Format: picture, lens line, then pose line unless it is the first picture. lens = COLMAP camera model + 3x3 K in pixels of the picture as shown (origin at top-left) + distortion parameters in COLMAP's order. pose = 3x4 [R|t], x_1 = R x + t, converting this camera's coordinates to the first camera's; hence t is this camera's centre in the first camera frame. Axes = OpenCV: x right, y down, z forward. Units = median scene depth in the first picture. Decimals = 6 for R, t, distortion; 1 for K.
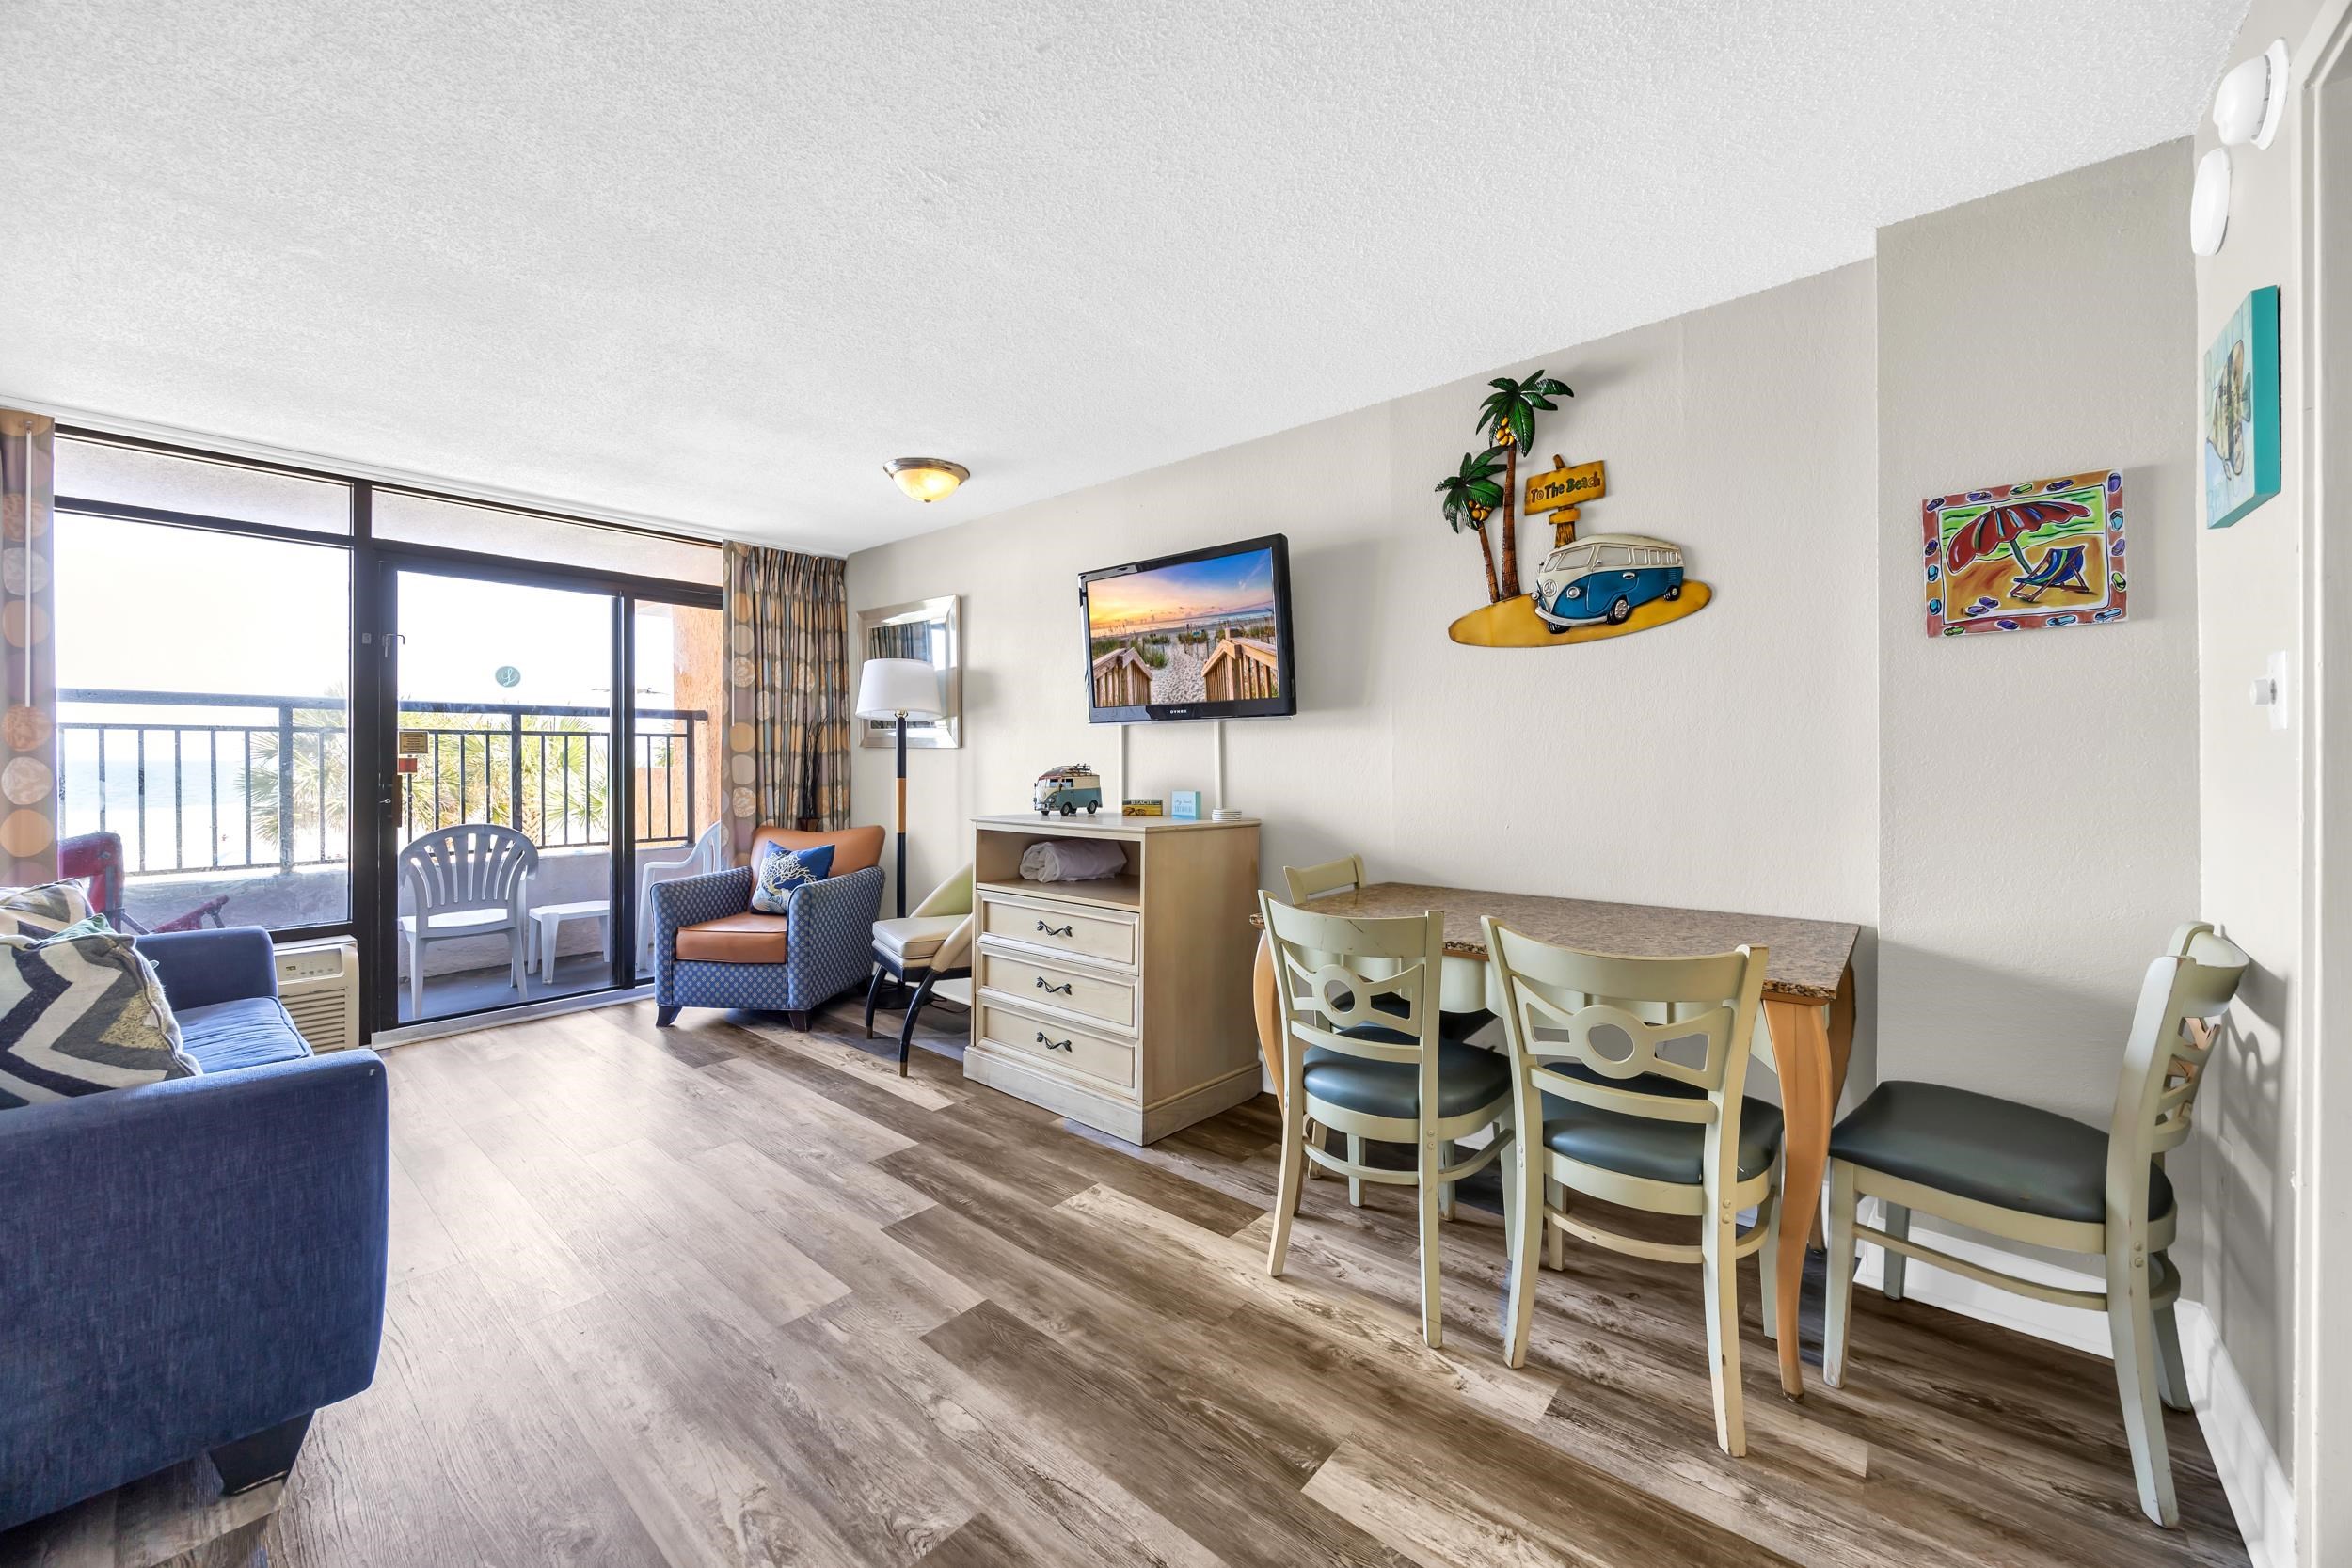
lens RADIAL K [[897.5, 0, 1167.0], [0, 897.5, 761.5], [0, 0, 1]] dist [0.000774, 0.000241]
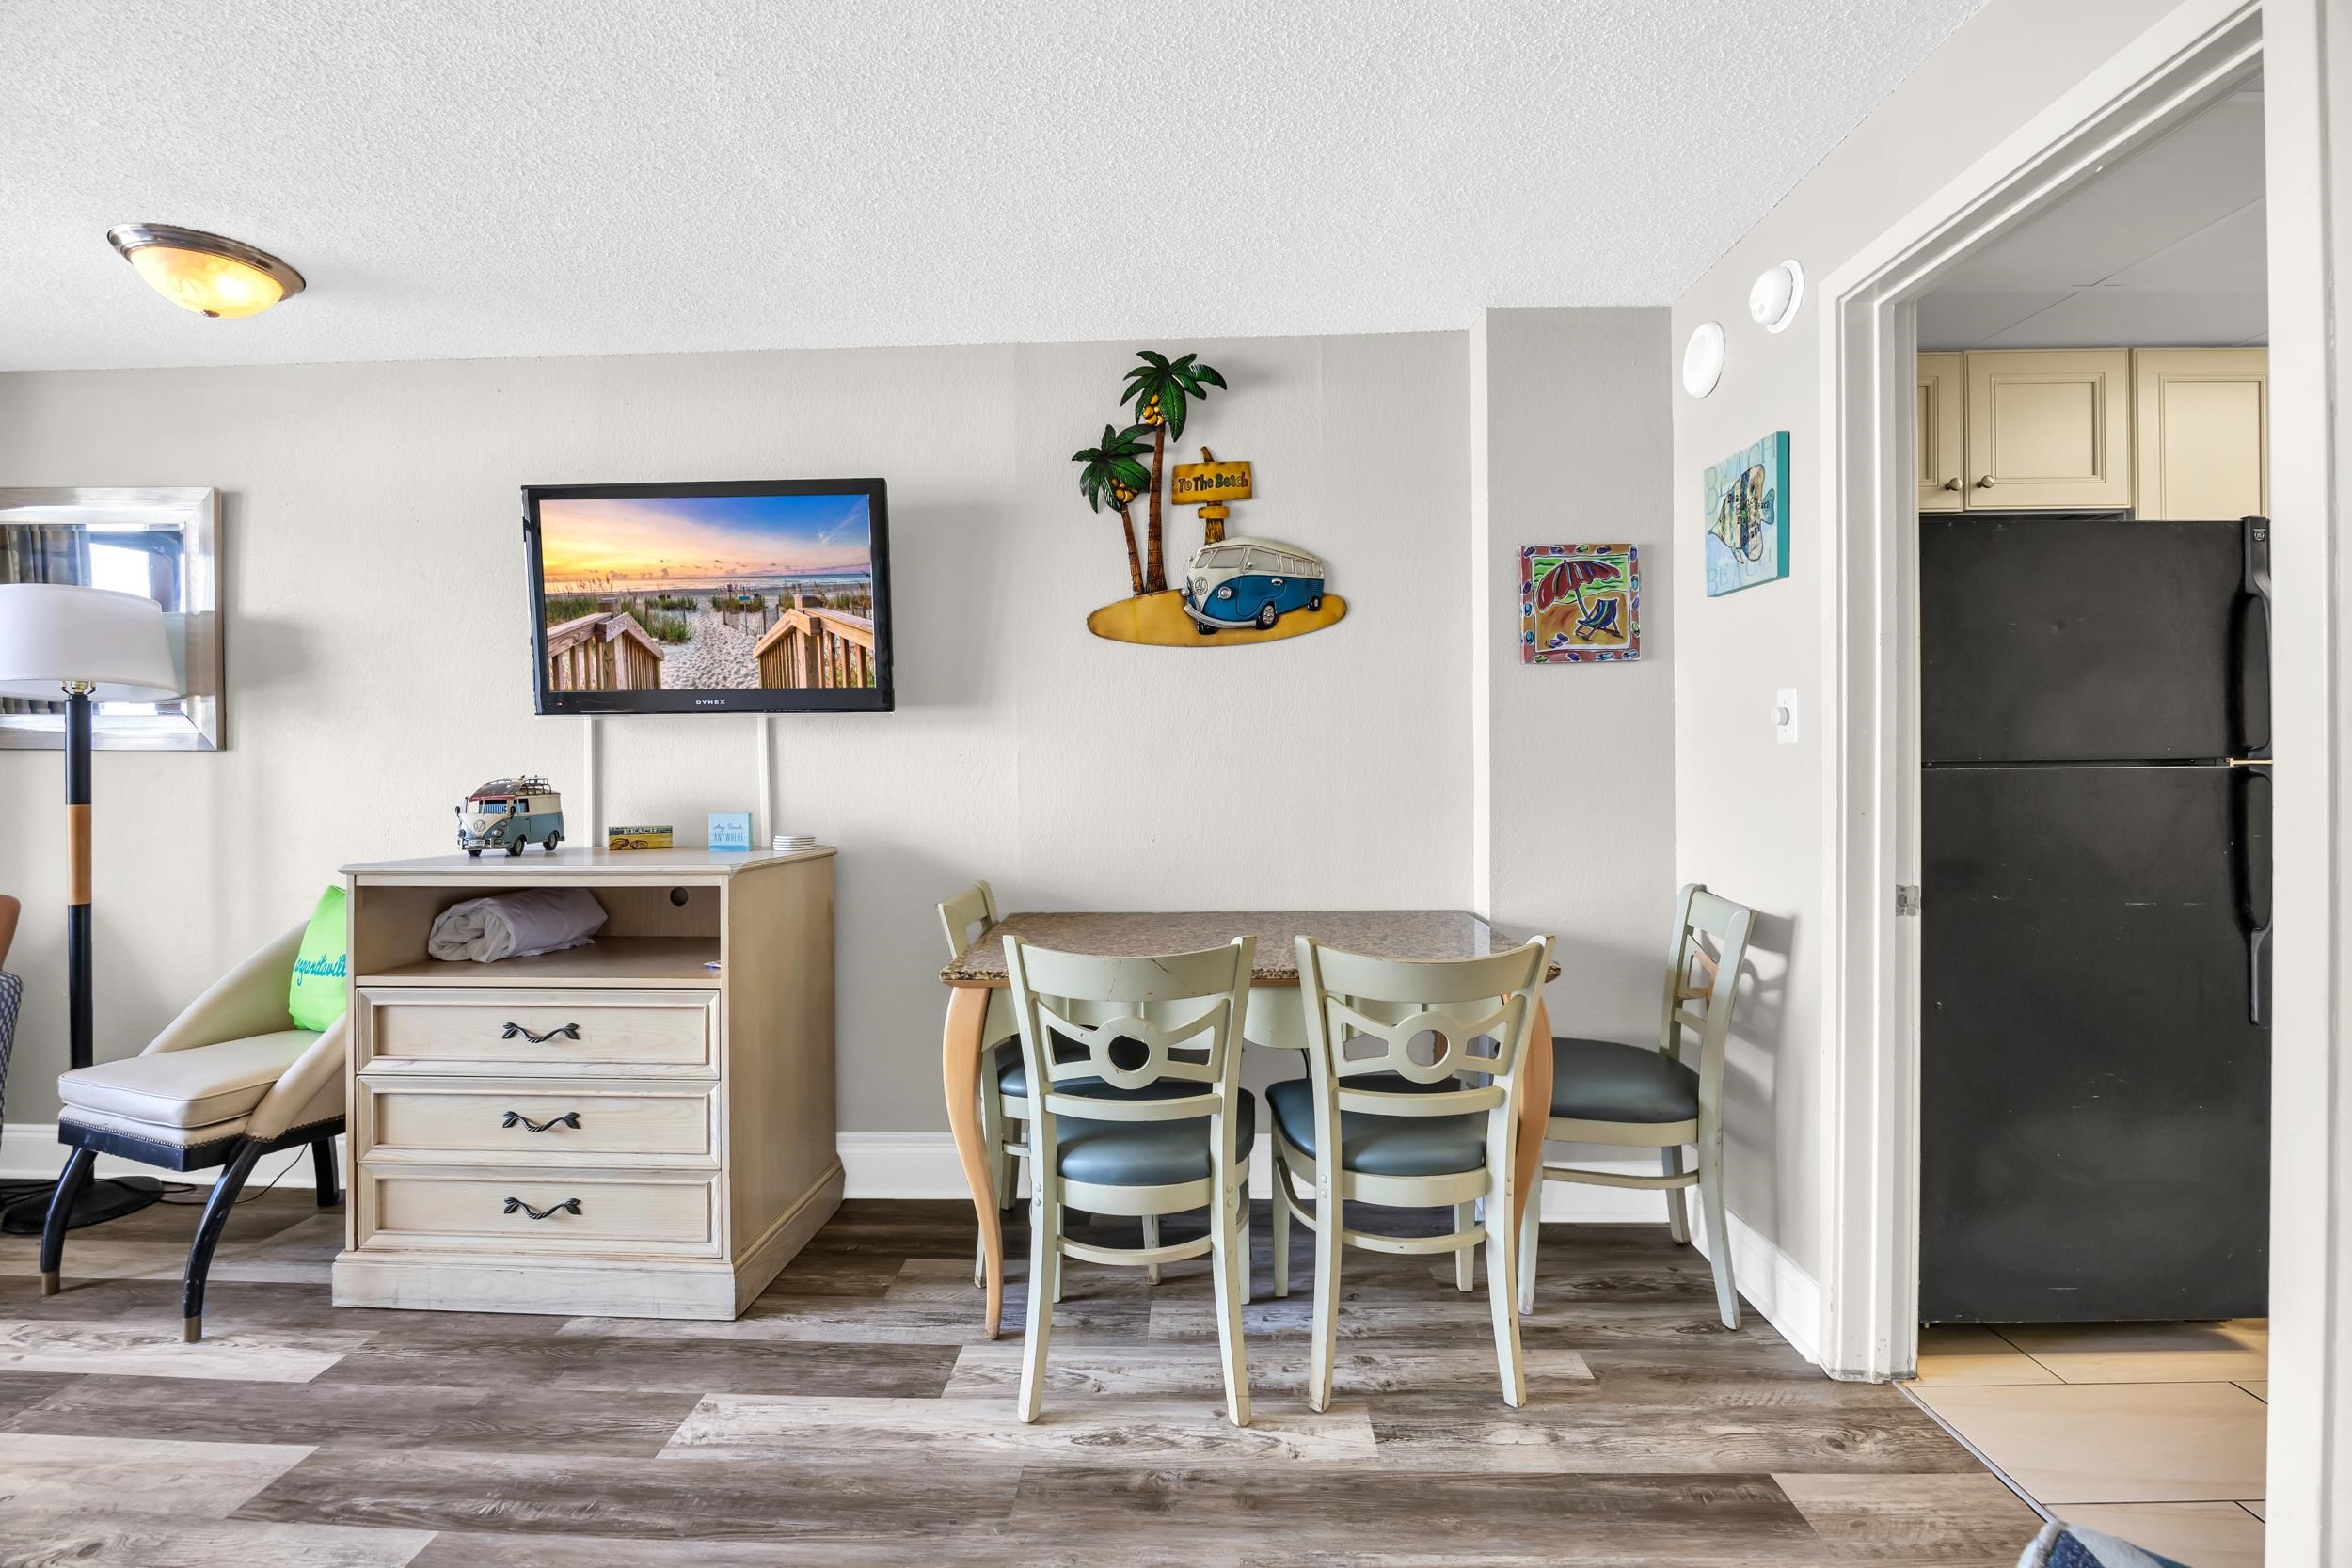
lens RADIAL K [[1013.0, 0, 1171.7], [0, 1013.0, 771.1], [0, 0, 1]] dist [-0.012278, -0.000083]
pose [[0.781274, -0.006409, 0.624155, -0.252488], [0.005355, 0.999979, 0.003566, -0.001267], [-0.624165, 0.000557, 0.781292, 0.173784]]
